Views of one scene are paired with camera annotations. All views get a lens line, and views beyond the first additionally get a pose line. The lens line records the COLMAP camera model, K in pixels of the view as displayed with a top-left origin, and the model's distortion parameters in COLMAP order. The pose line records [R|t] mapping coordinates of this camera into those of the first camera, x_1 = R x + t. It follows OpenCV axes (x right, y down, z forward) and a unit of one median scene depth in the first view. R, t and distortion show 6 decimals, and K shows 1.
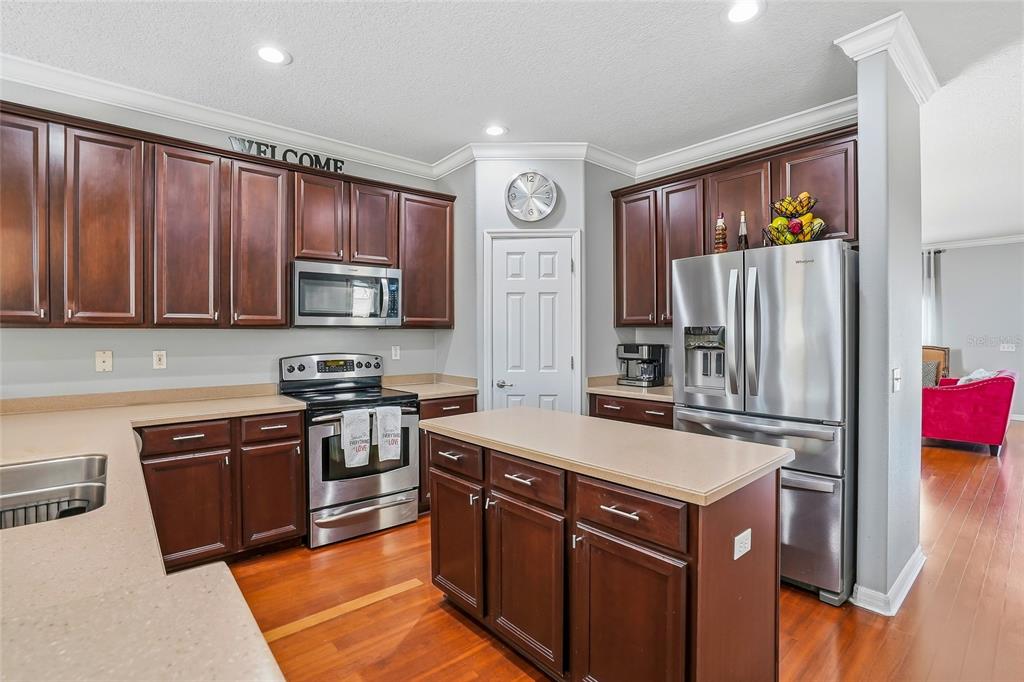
lens RADIAL K [[482.6, 0, 514.7], [0, 482.6, 337.9], [0, 0, 1]] dist [-0.031070, 0.001277]
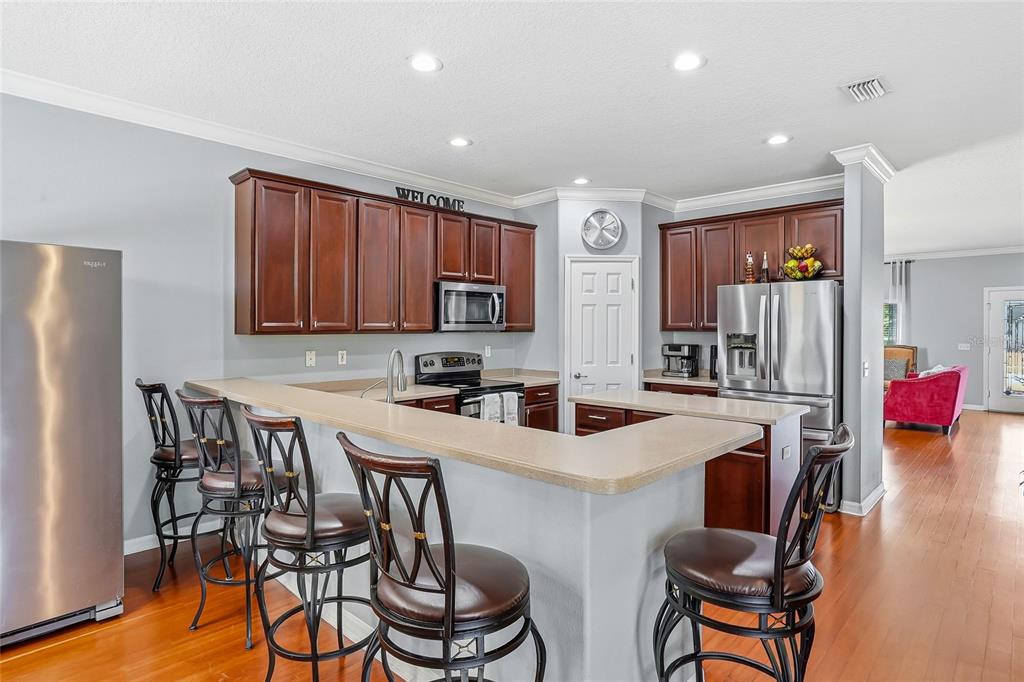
lens RADIAL K [[542.8, 0, 526.2], [0, 542.8, 334.8], [0, 0, 1]] dist [0.000138, -0.024662]
pose [[0.994777, 0.002566, 0.102039, -0.338163], [-0.002865, 0.999992, 0.002780, -0.017683], [-0.102031, -0.003058, 0.994776, -0.455305]]
